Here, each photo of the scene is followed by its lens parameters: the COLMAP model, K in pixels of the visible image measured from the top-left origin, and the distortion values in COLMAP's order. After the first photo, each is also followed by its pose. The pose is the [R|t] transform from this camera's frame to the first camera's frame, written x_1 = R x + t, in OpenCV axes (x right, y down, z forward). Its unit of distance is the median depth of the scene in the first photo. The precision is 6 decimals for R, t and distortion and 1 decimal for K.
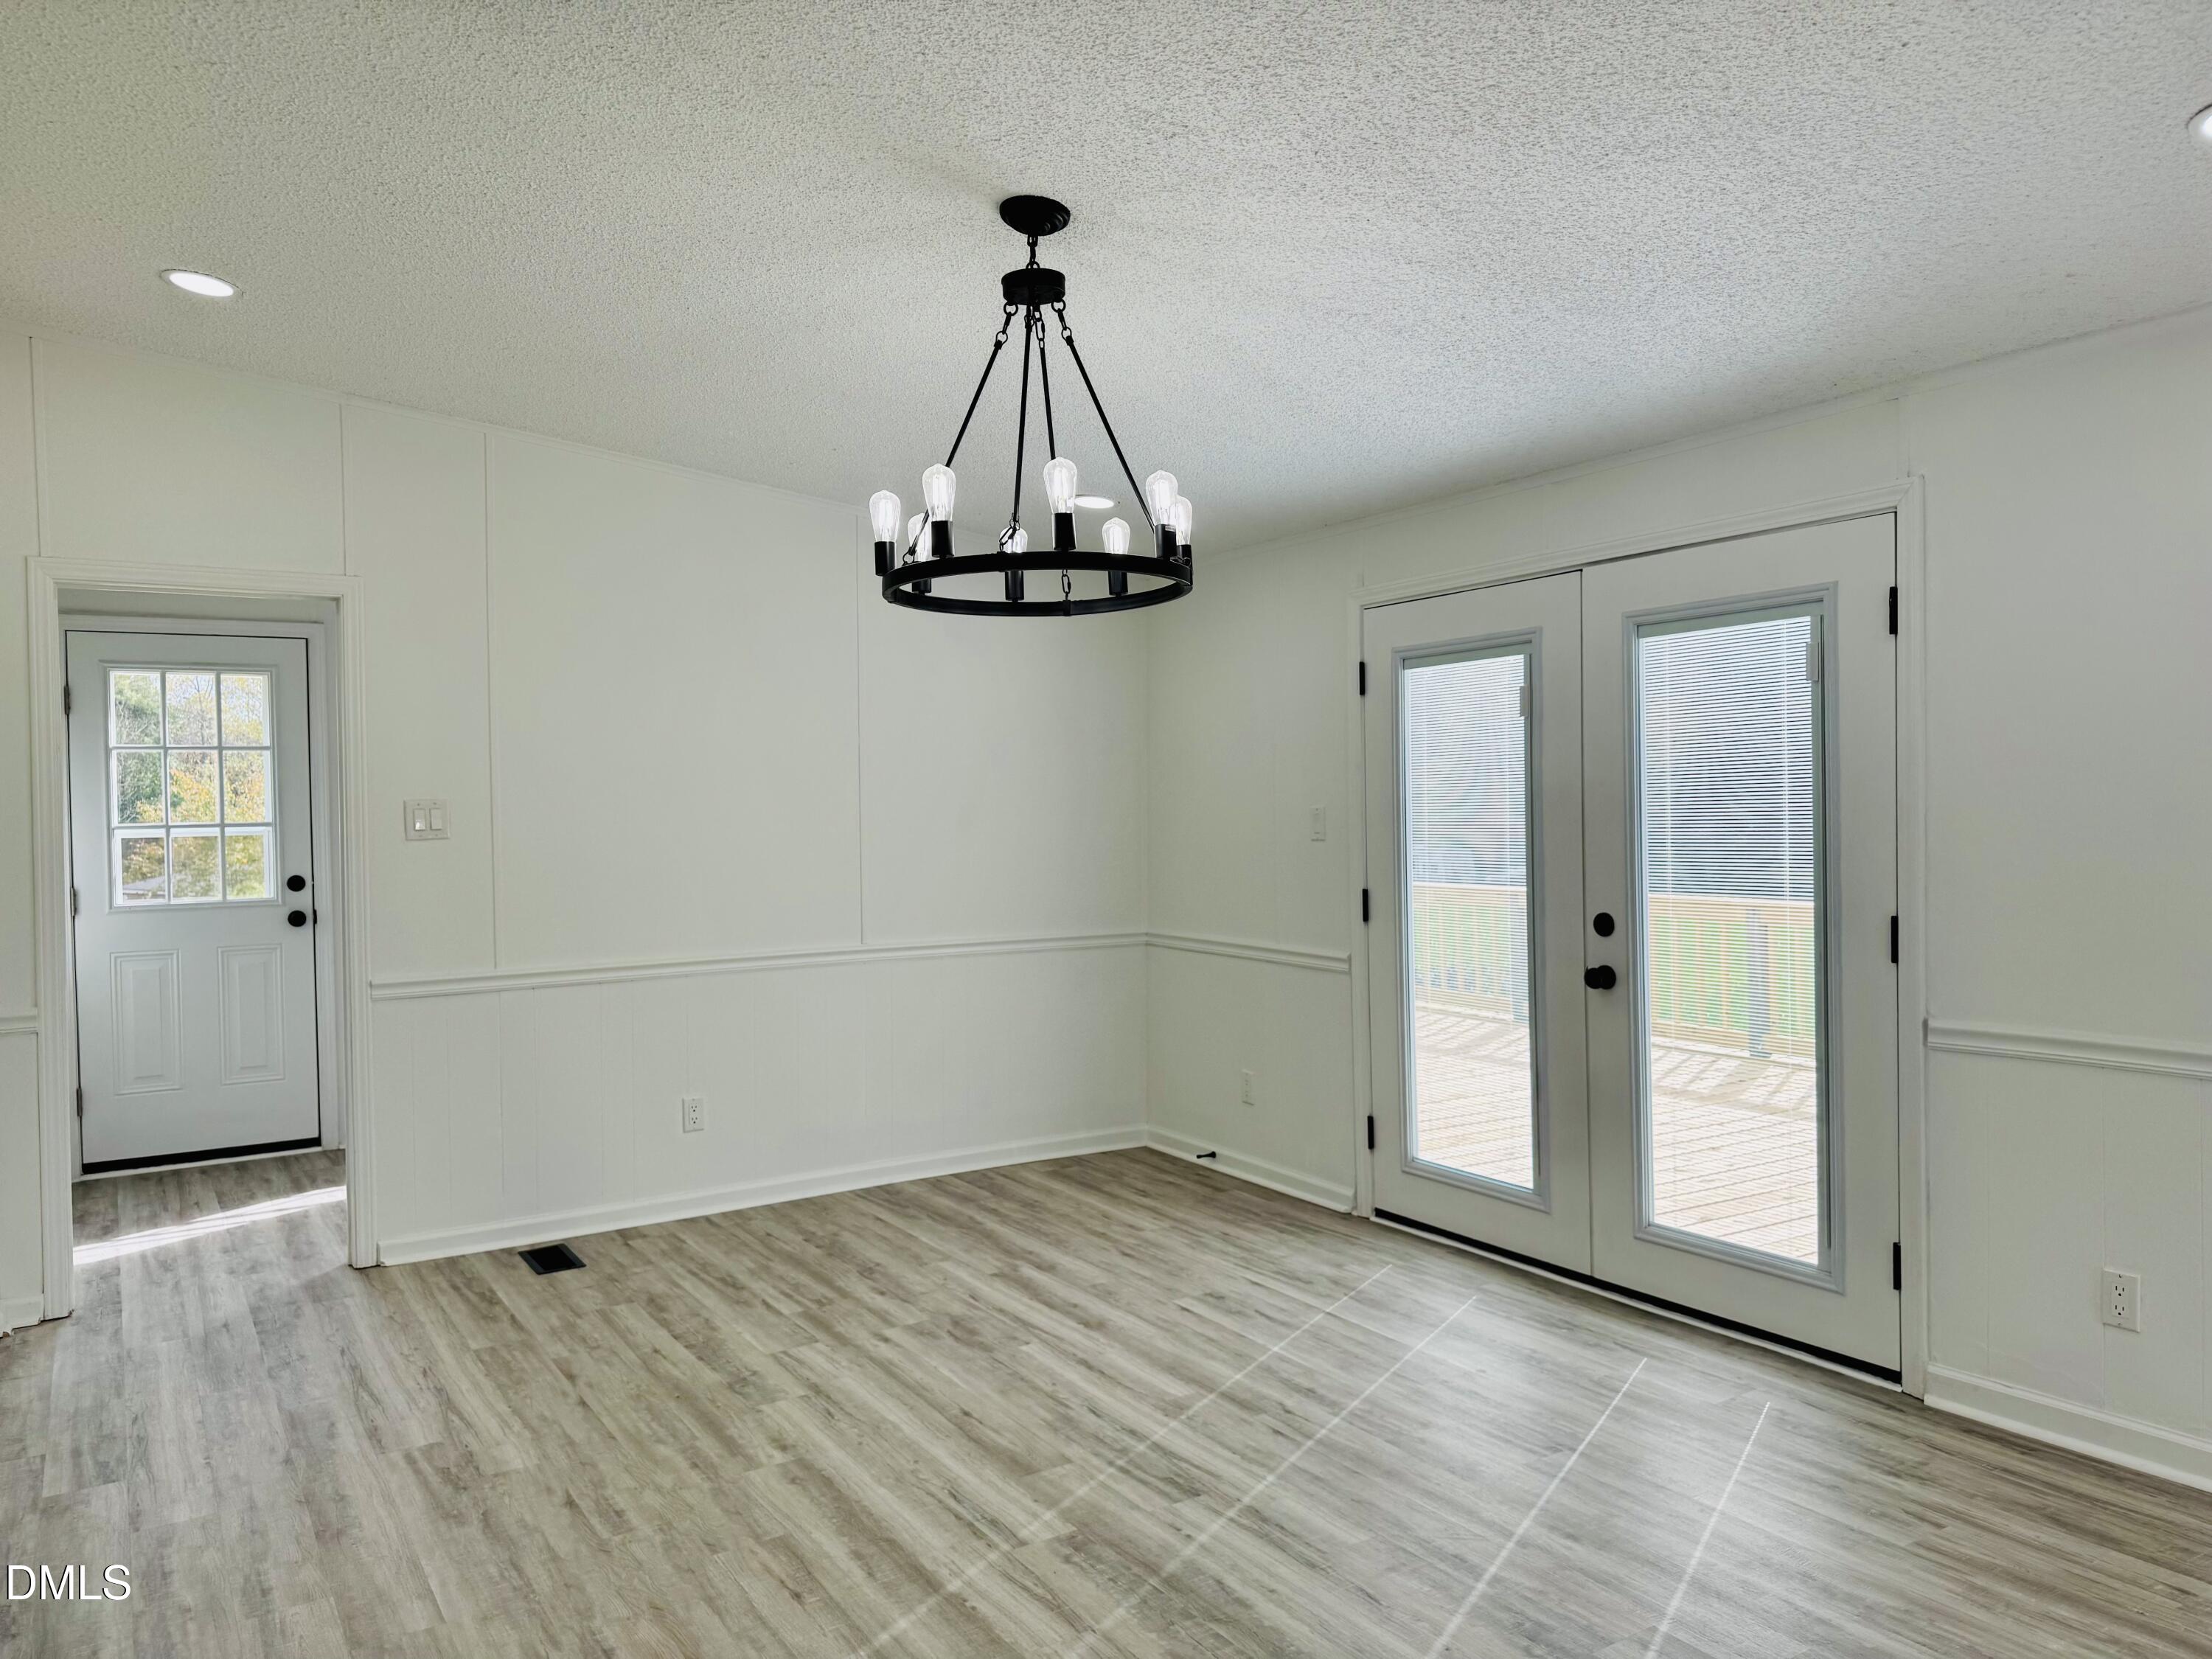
lens RADIAL K [[1602.0, 0, 1095.8], [0, 1602.0, 825.8], [0, 0, 1]] dist [0.028969, -0.006299]
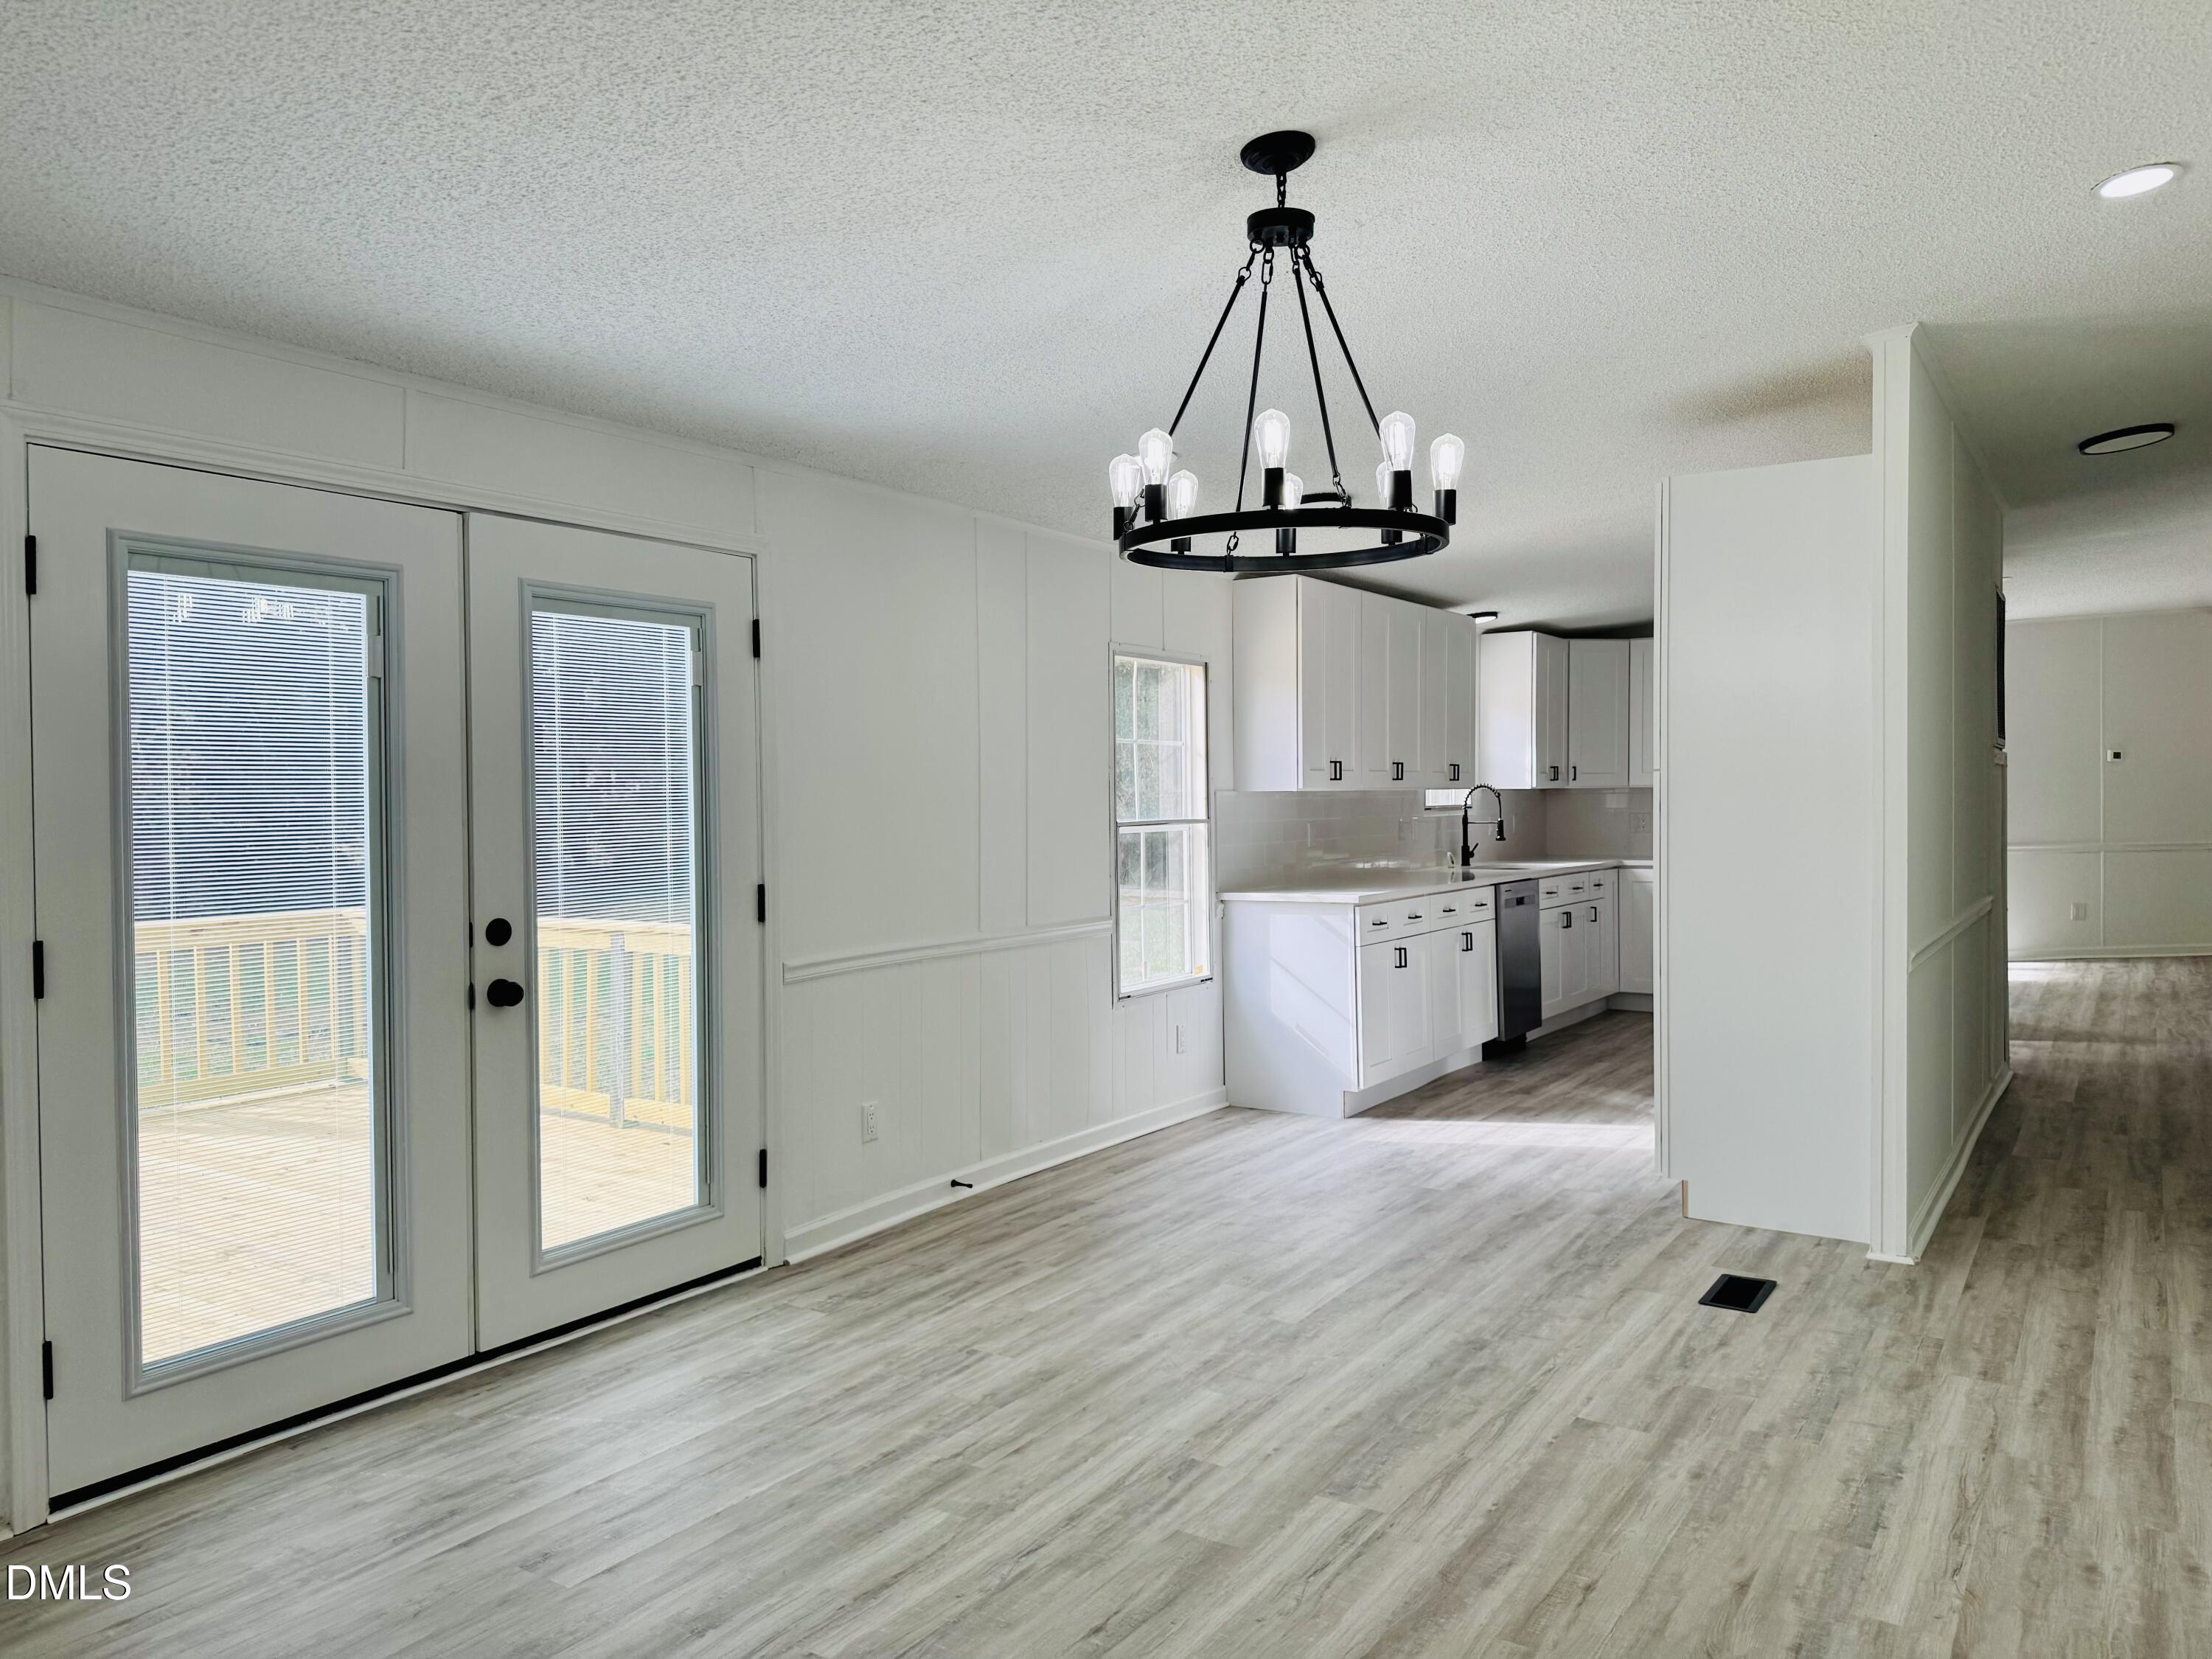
lens RADIAL K [[1602.0, 0, 1095.8], [0, 1602.0, 825.8], [0, 0, 1]] dist [0.028969, -0.006299]
pose [[-0.433489, -0.002260, 0.901156, -0.731143], [0.022380, 0.999661, 0.013272, -0.000206], [-0.900881, 0.025921, -0.433292, 1.316257]]
